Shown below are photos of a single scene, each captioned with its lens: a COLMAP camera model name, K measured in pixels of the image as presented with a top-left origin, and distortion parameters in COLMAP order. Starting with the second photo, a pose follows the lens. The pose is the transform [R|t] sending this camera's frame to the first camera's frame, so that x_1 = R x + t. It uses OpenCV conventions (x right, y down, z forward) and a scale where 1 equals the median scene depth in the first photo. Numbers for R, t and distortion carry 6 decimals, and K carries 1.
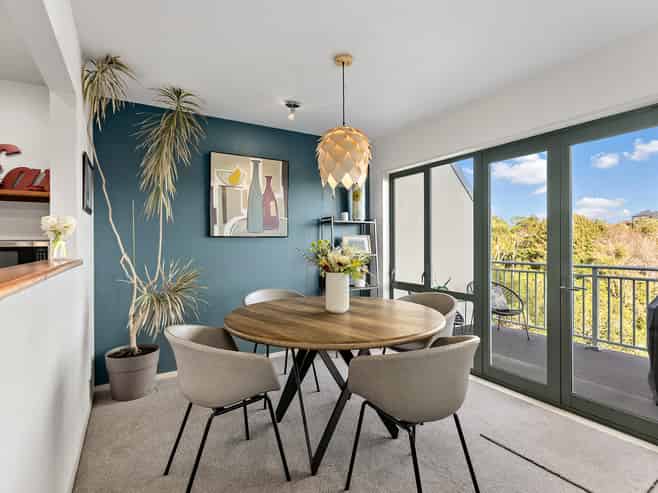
lens RADIAL K [[341.8, 0, 329.5], [0, 341.8, 240.1], [0, 0, 1]] dist [-0.000558, -0.000217]
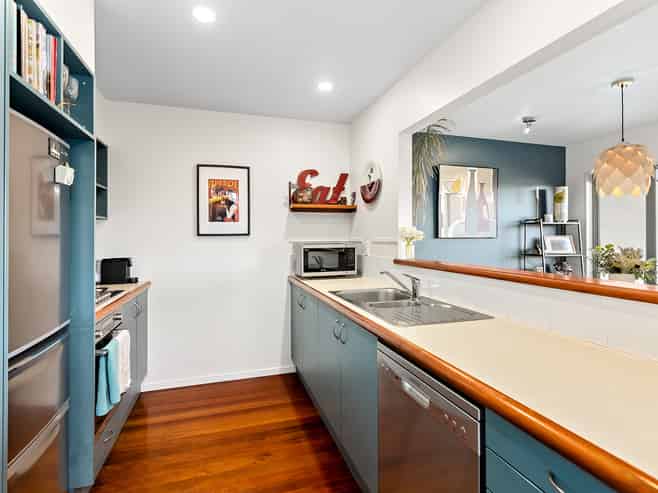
lens RADIAL K [[341.8, 0, 329.5], [0, 341.8, 240.1], [0, 0, 1]] dist [-0.000558, -0.000217]
pose [[0.971403, 0.005074, -0.237382, -0.408613], [-0.001014, 0.999851, 0.017222, -0.020899], [0.237434, -0.016489, 0.971264, -0.207008]]
